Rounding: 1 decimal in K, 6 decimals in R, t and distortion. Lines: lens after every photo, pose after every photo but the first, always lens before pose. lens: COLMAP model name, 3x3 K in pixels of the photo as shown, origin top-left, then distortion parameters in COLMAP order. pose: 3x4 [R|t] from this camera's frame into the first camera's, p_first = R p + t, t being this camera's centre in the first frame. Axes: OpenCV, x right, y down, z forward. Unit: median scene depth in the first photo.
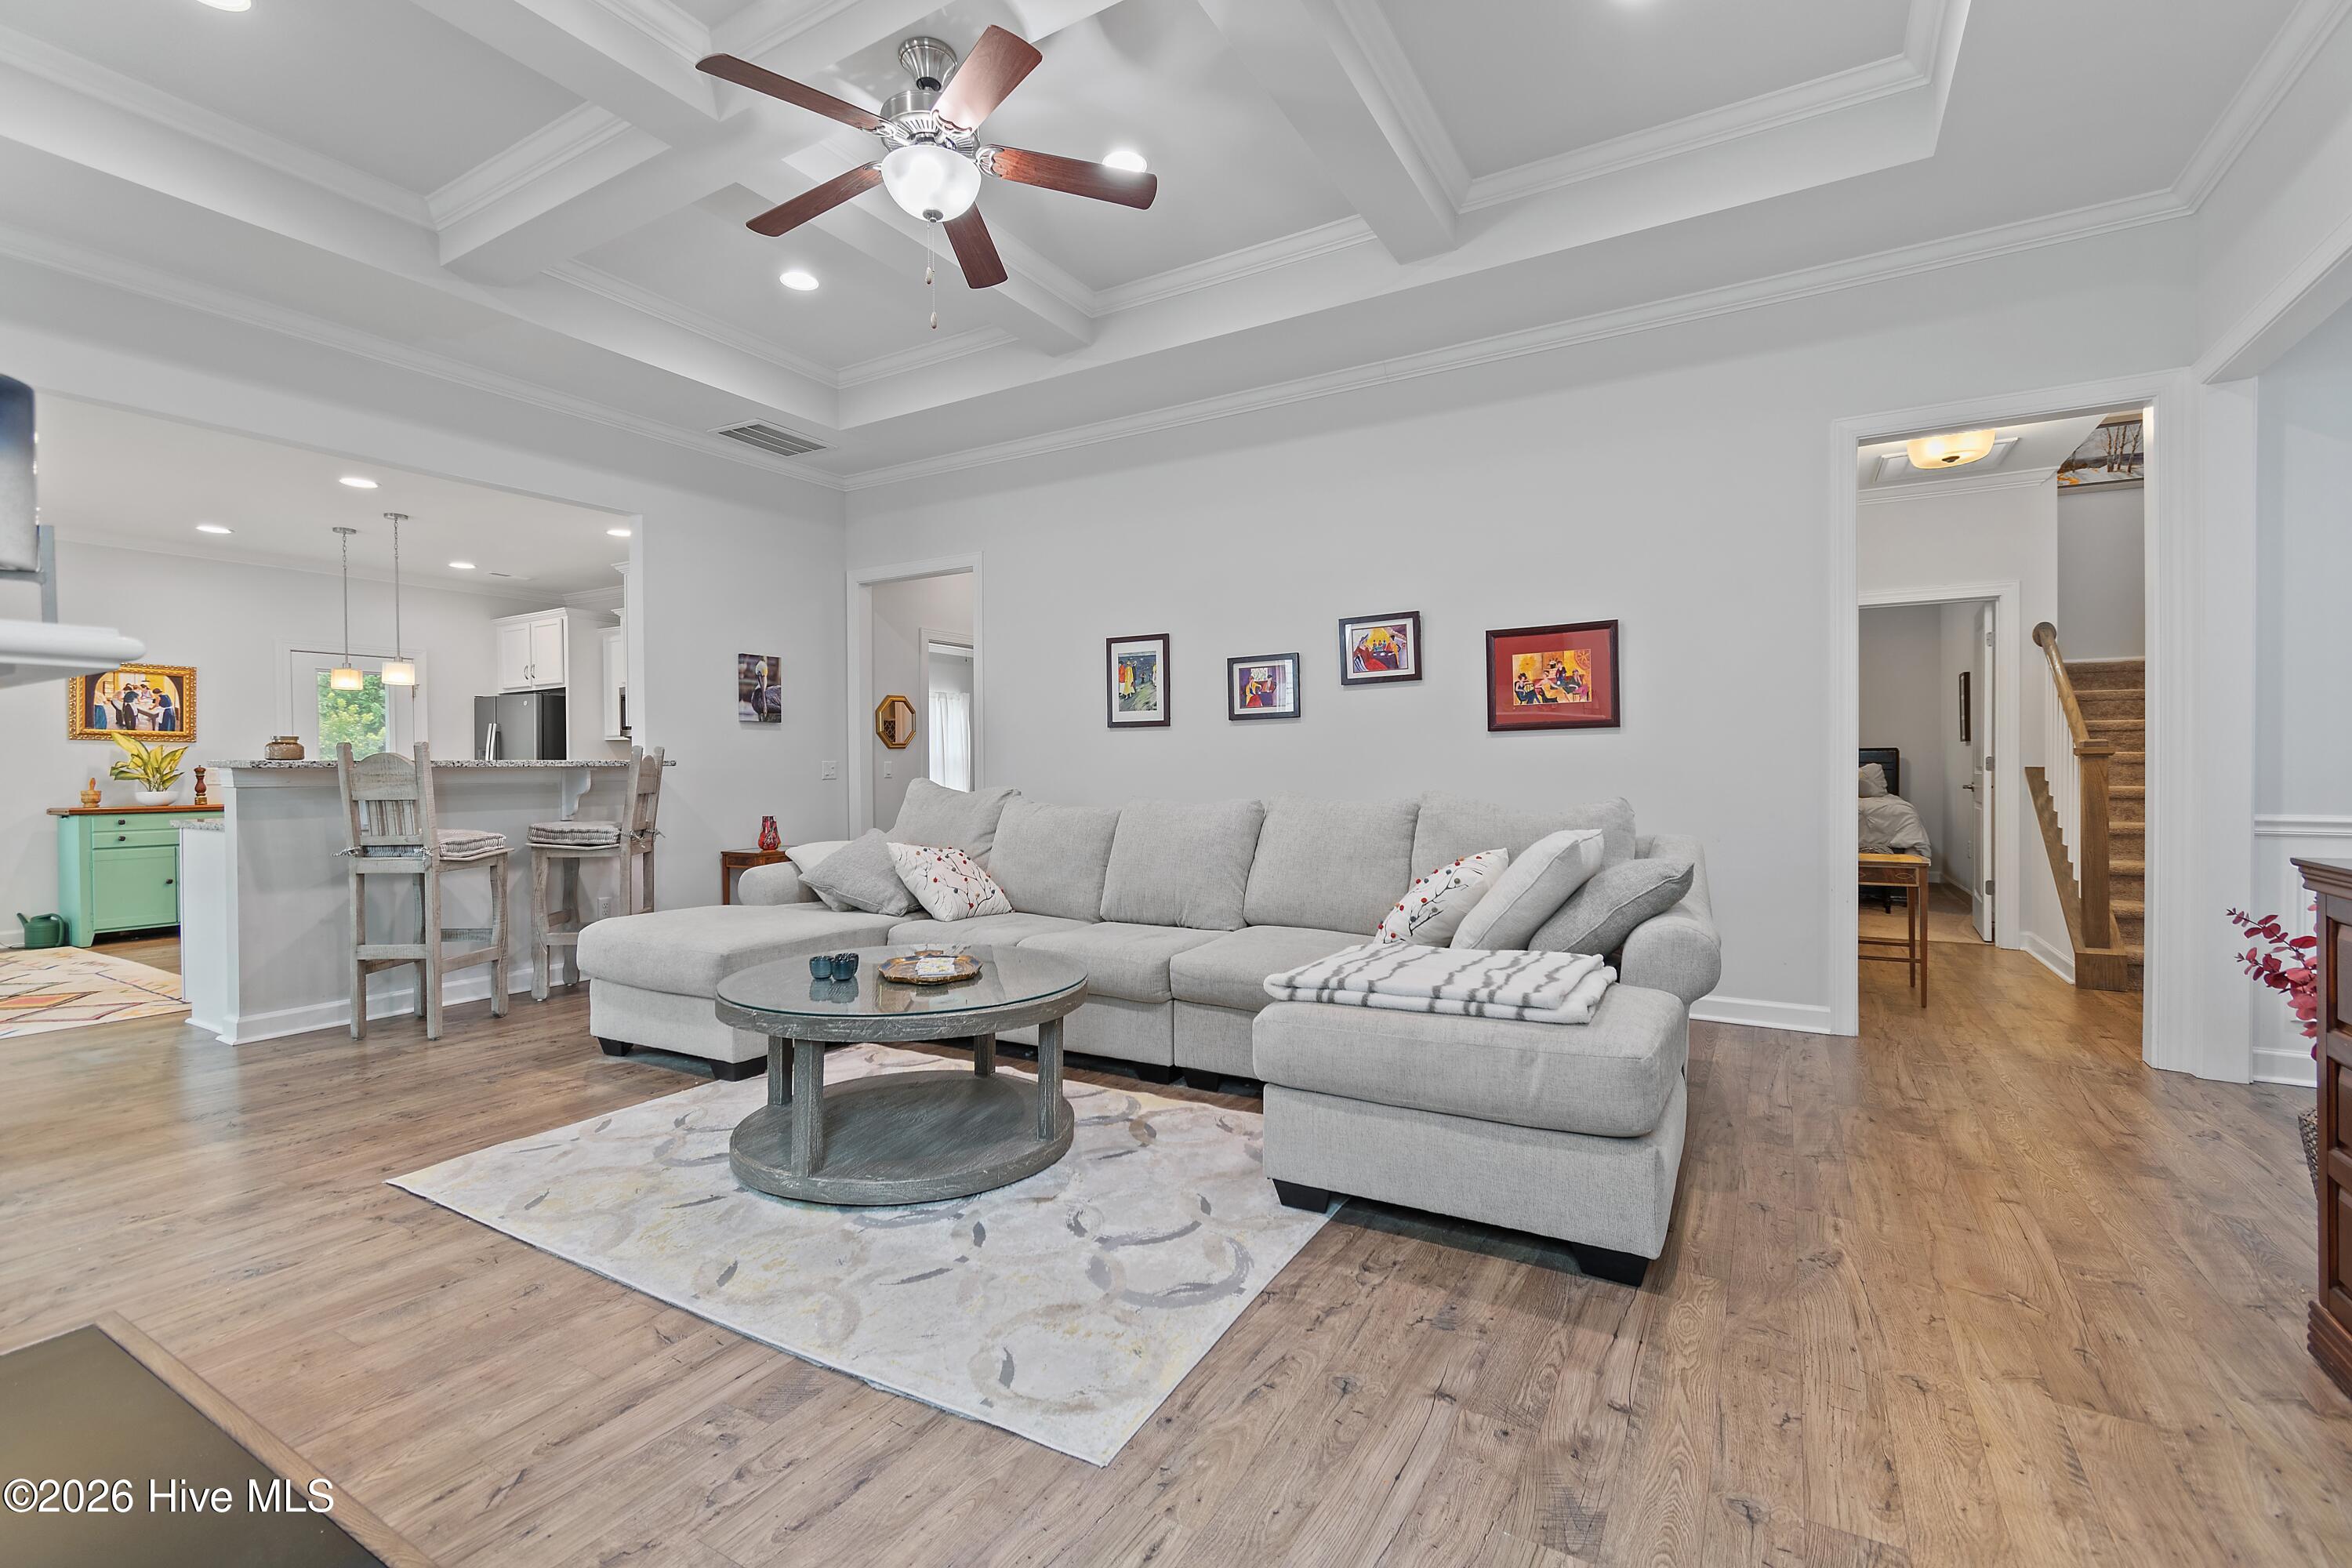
lens RADIAL K [[1041.2, 0, 1172.2], [0, 1041.2, 776.2], [0, 0, 1]] dist [0.008123, 0.000147]
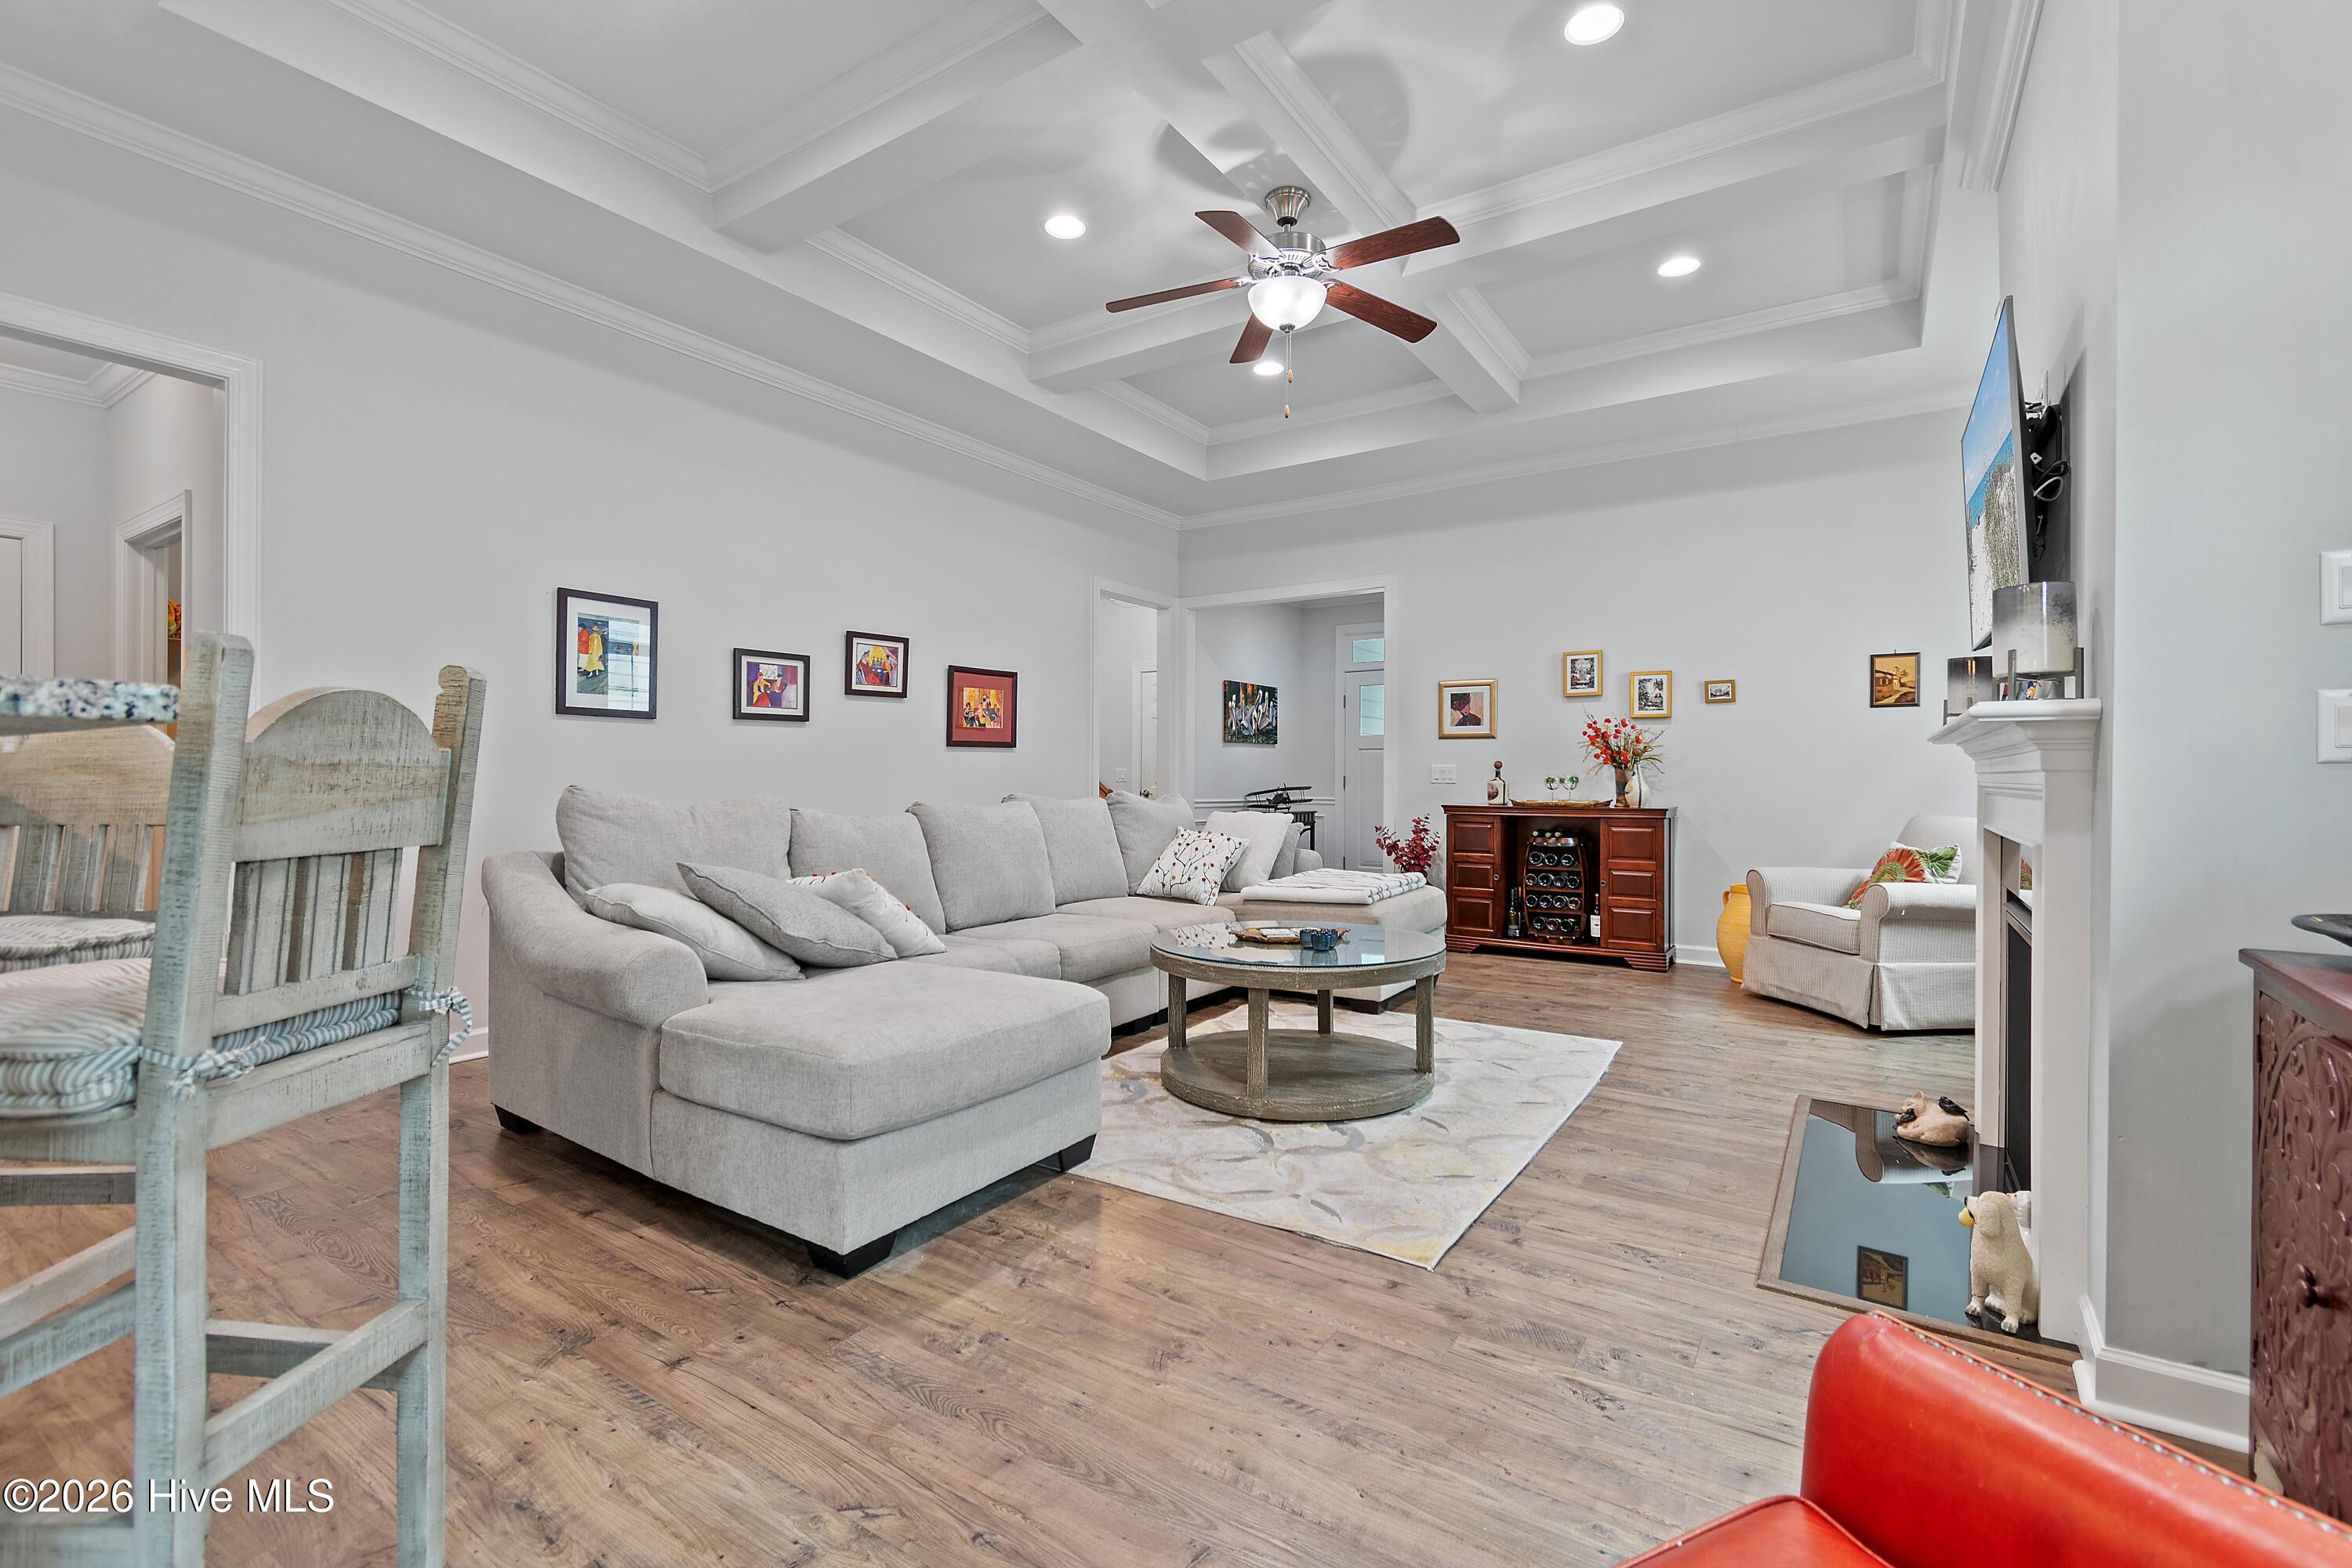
lens RADIAL K [[1041.2, 0, 1172.2], [0, 1041.2, 776.2], [0, 0, 1]] dist [0.008123, 0.000147]
pose [[0.043819, 0.009216, 0.998997, -0.984595], [0.006880, 0.999931, -0.009526, 0.006648], [-0.999016, 0.007290, 0.043753, 0.727881]]
